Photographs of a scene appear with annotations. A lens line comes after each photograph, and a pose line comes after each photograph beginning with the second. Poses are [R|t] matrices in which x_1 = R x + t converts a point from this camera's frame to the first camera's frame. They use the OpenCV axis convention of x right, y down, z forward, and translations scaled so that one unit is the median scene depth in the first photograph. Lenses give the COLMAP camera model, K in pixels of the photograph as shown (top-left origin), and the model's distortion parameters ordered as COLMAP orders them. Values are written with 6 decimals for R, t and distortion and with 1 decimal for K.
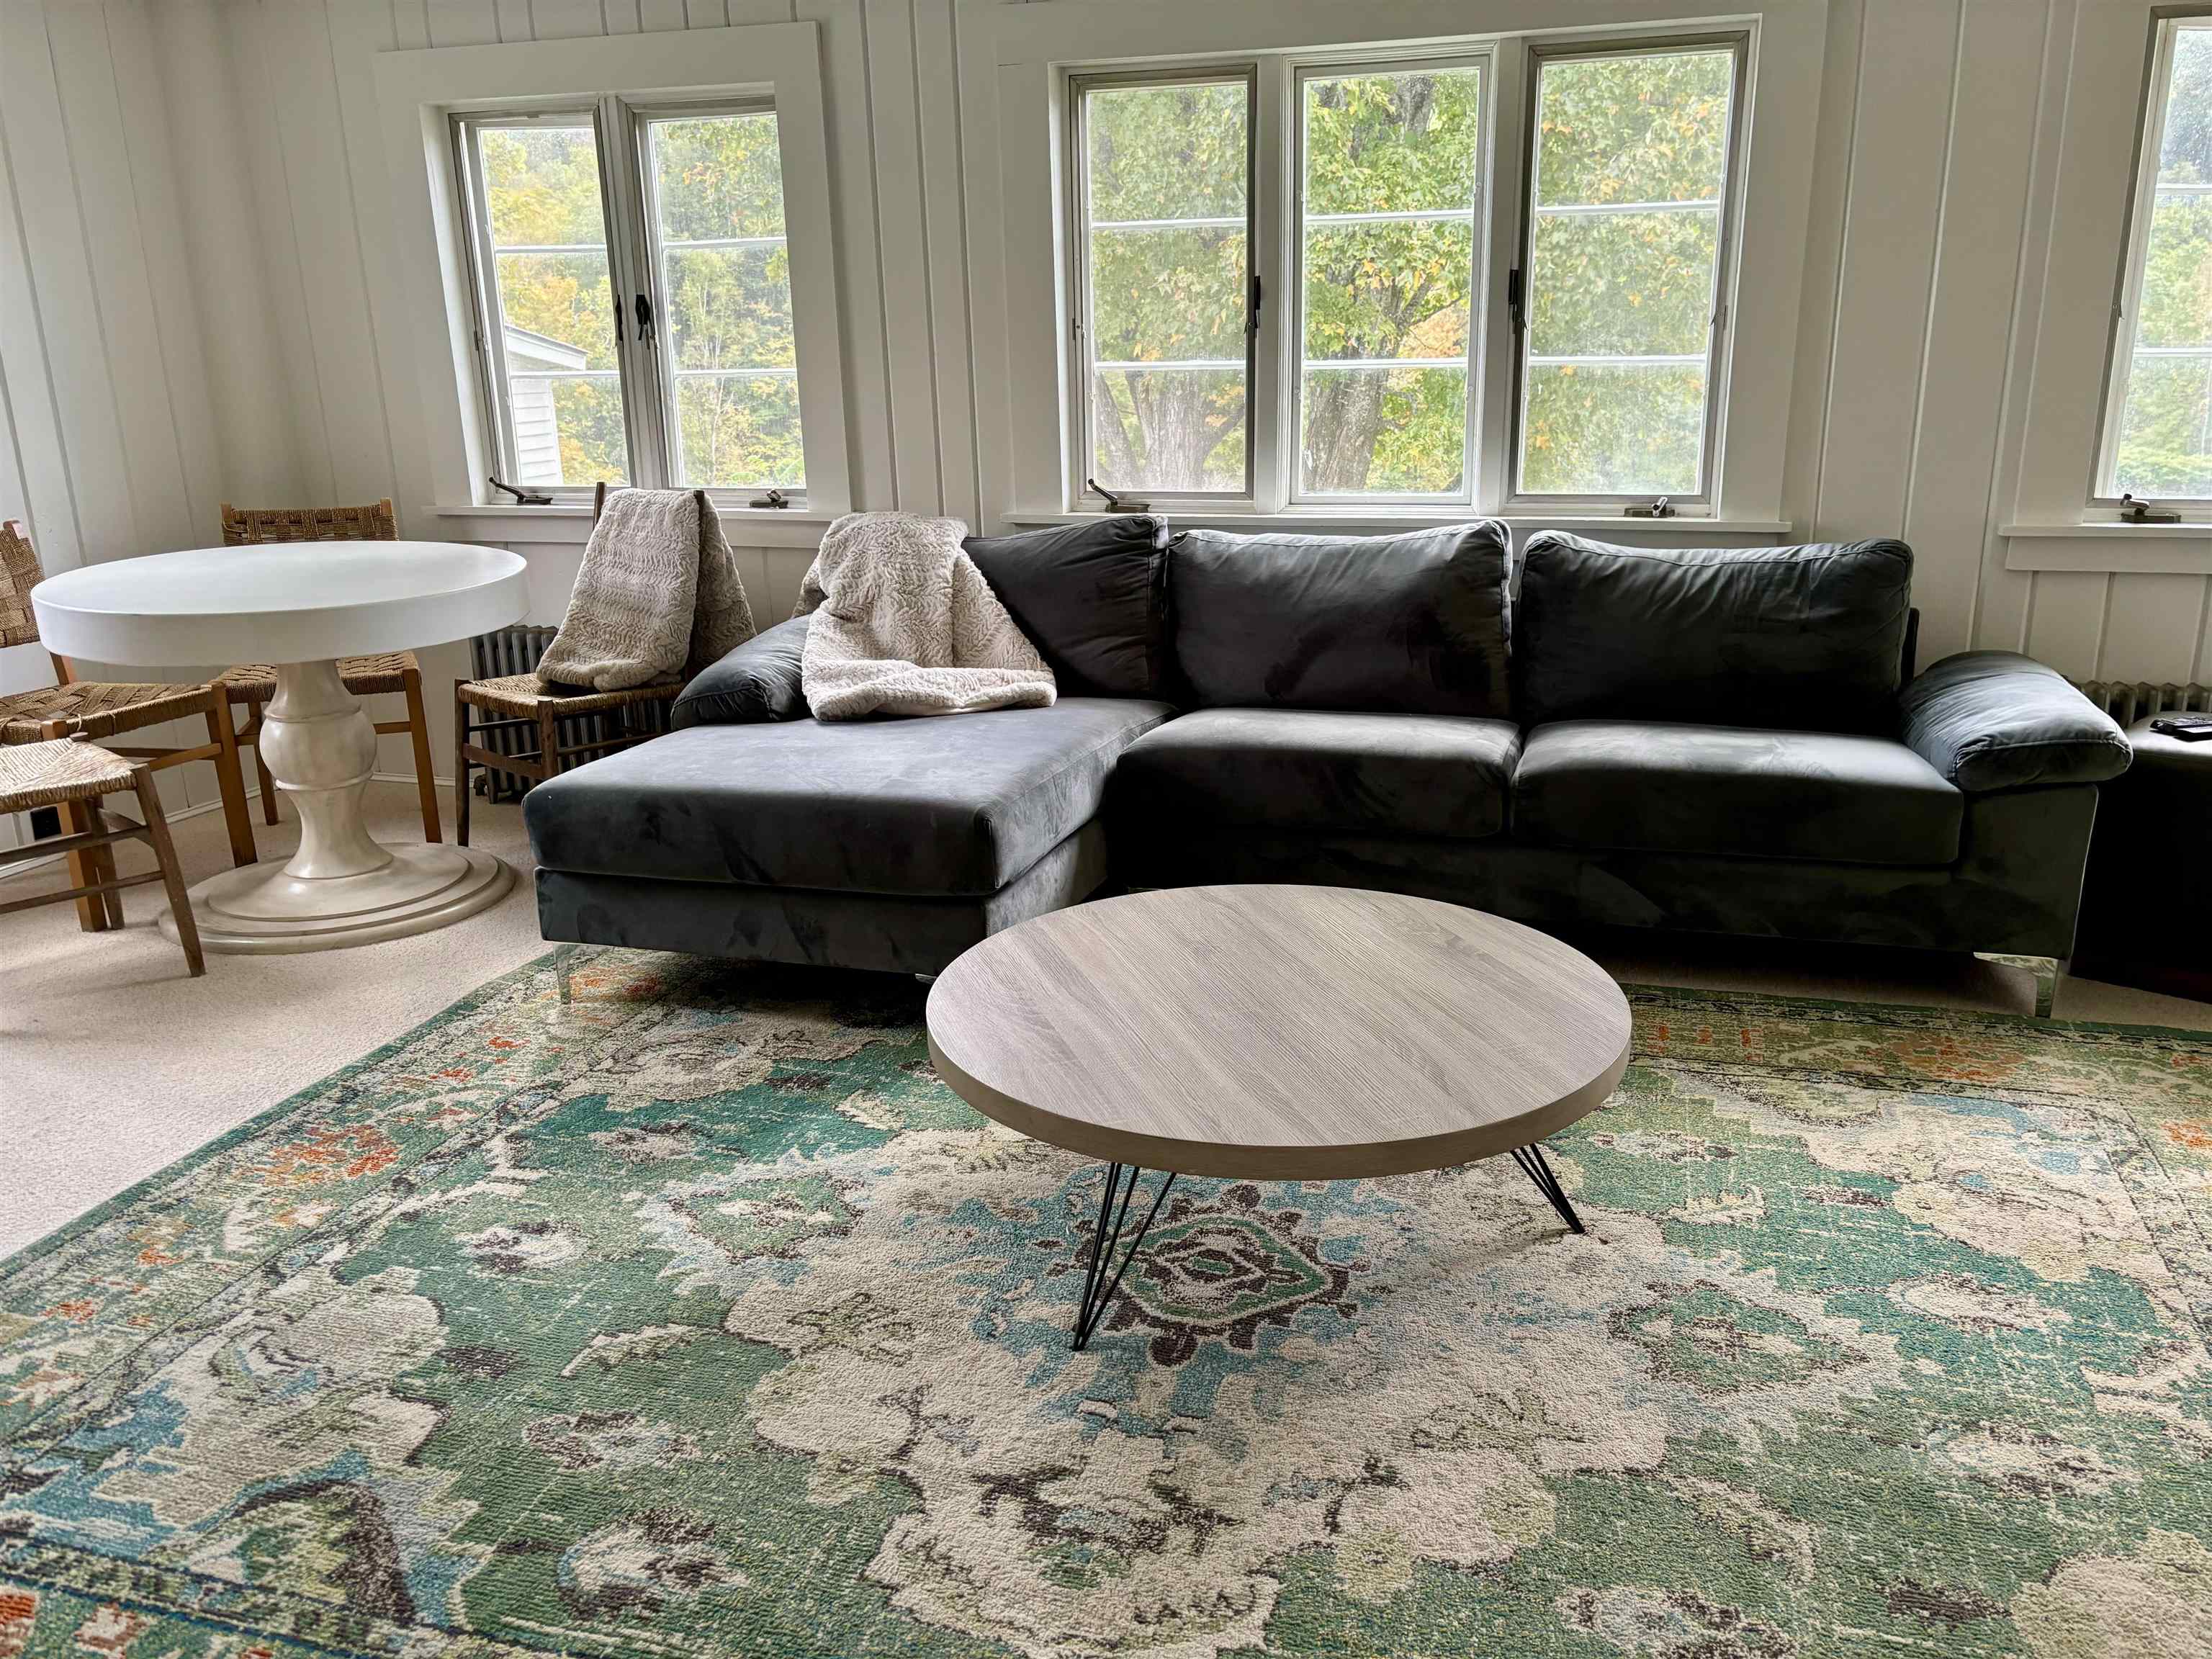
lens RADIAL K [[1690.0, 0, 1119.4], [0, 1690.0, 858.8], [0, 0, 1]] dist [0.041280, -0.055823]
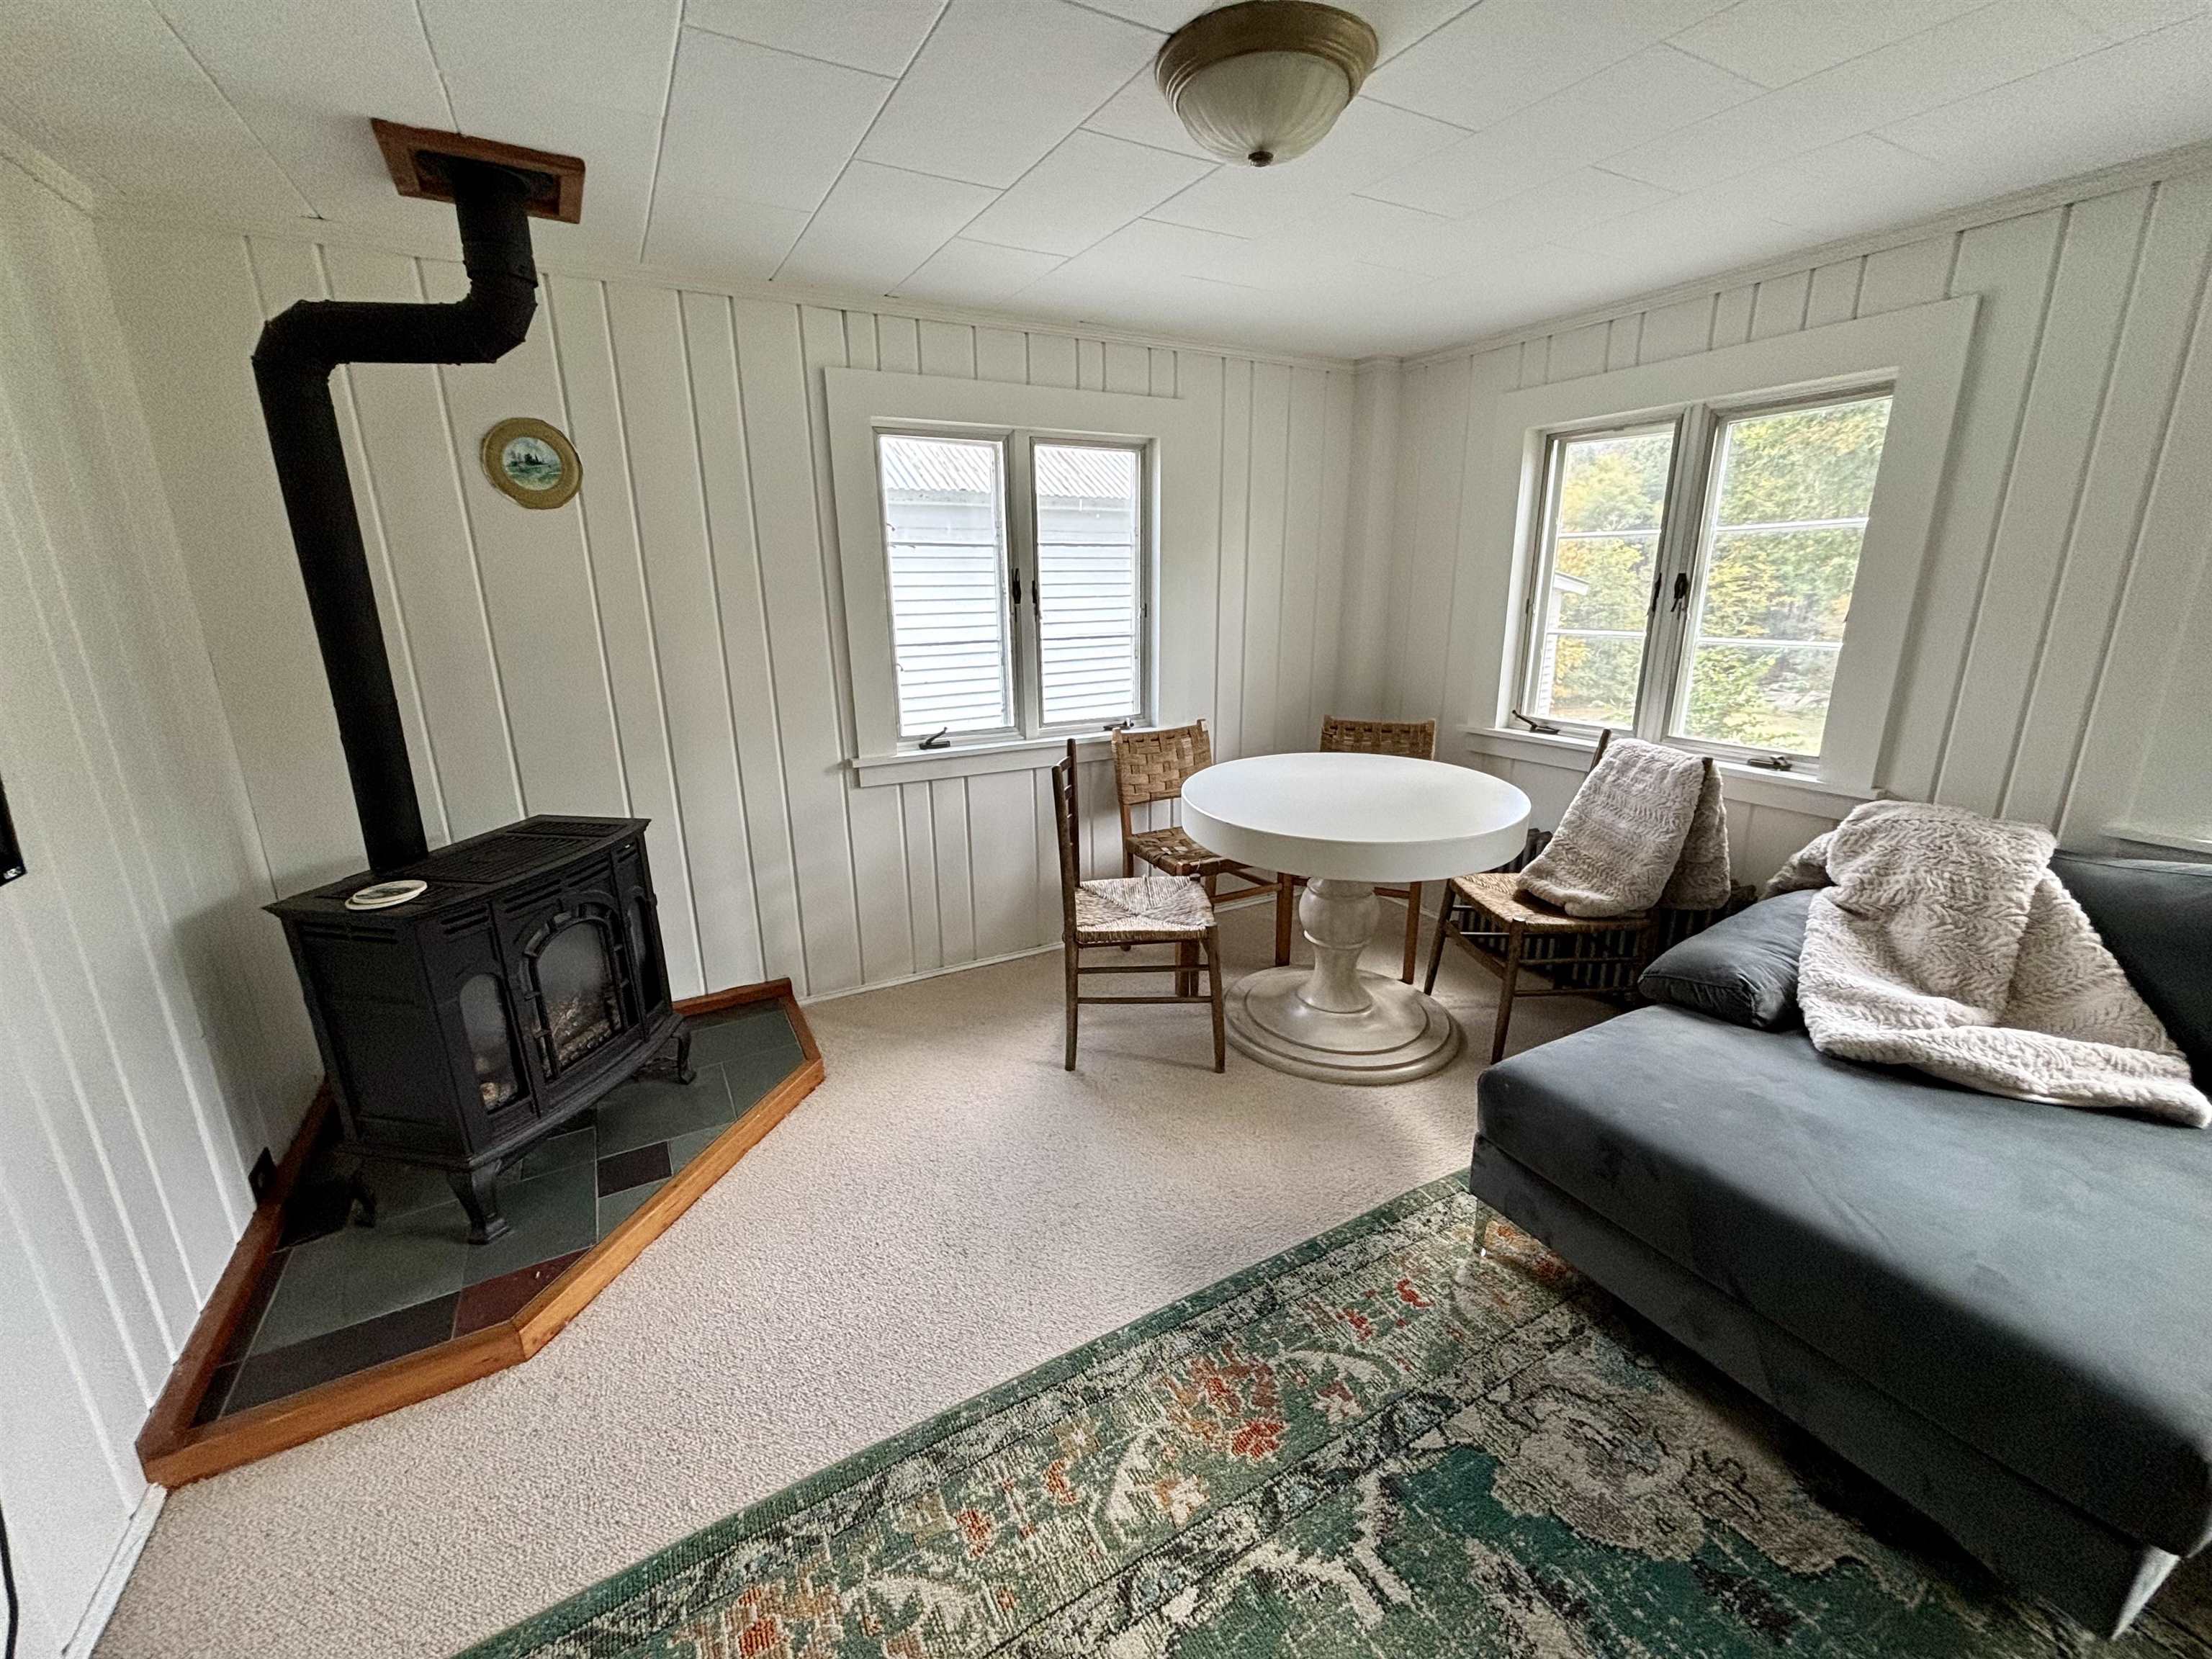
lens RADIAL K [[884.0, 0, 1092.3], [0, 884.0, 828.9], [0, 0, 1]] dist [0.001004, -0.000441]
pose [[0.712710, 0.196135, -0.673480, -0.157829], [-0.195879, 0.977568, 0.077405, -0.158116], [0.673555, 0.076753, 0.735141, 0.363230]]
